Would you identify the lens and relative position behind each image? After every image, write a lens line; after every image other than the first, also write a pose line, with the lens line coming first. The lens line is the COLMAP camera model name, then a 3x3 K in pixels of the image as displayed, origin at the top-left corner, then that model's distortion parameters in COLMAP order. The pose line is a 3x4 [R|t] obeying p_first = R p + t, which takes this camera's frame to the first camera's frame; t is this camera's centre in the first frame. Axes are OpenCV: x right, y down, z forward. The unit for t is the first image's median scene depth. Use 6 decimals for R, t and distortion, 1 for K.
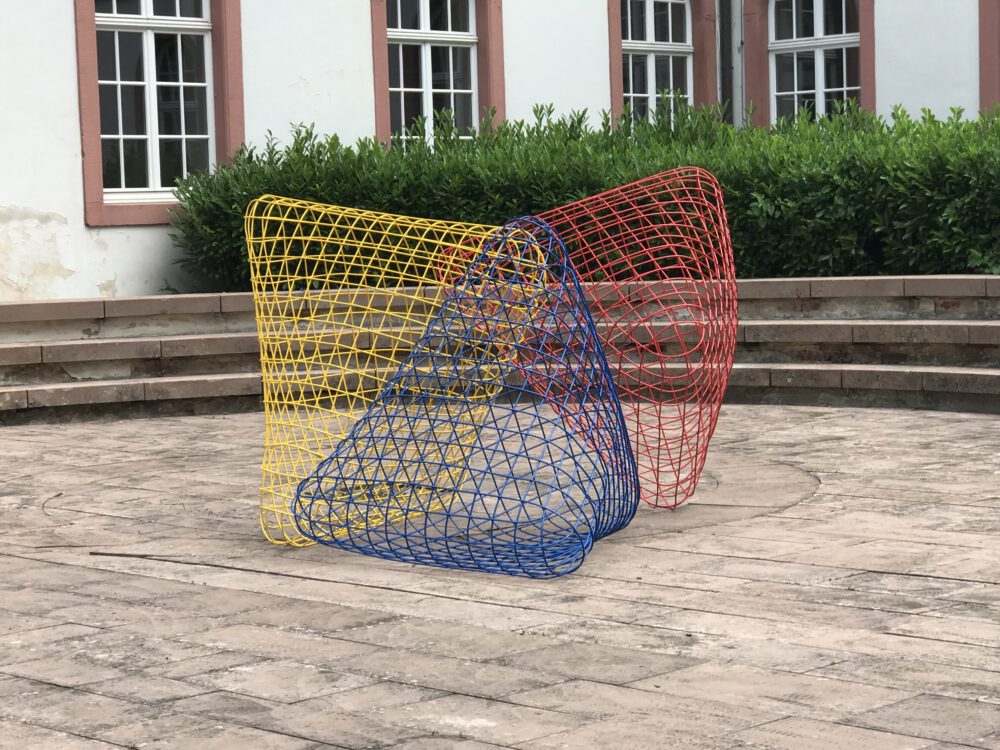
lens RADIAL K [[2208.4, 0, 498.8], [0, 2208.4, 376.8], [0, 0, 1]] dist [-0.011946, 0.000000]
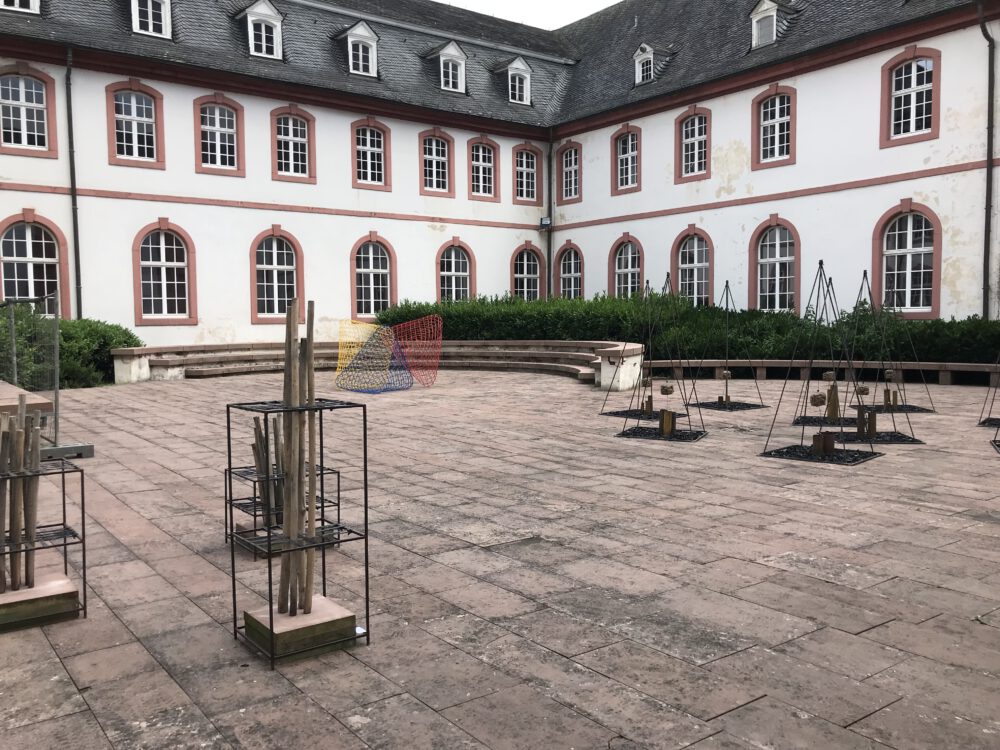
lens RADIAL K [[830.2, 0, 497.6], [0, 830.2, 375.0], [0, 0, 1]] dist [0.005405, 0.024045]
pose [[0.988907, 0.030465, -0.145376, 0.284822], [-0.031396, 0.999499, -0.004108, 0.022278], [0.145178, 0.008627, 0.989368, -0.423311]]
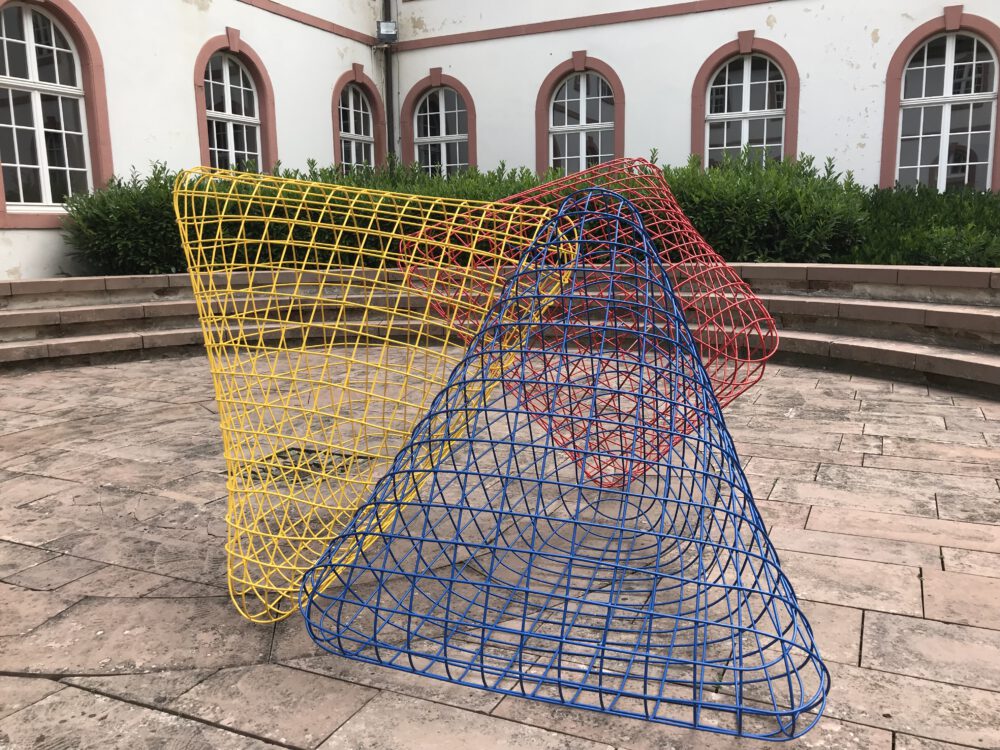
lens RADIAL K [[830.2, 0, 509.9], [0, 830.2, 364.5], [0, 0, 1]] dist [0.005405, 0.024045]
pose [[0.940888, -0.042724, 0.336013, -0.059944], [0.017283, 0.996776, 0.078346, -0.017955], [-0.338277, -0.067907, 0.938593, 0.383576]]
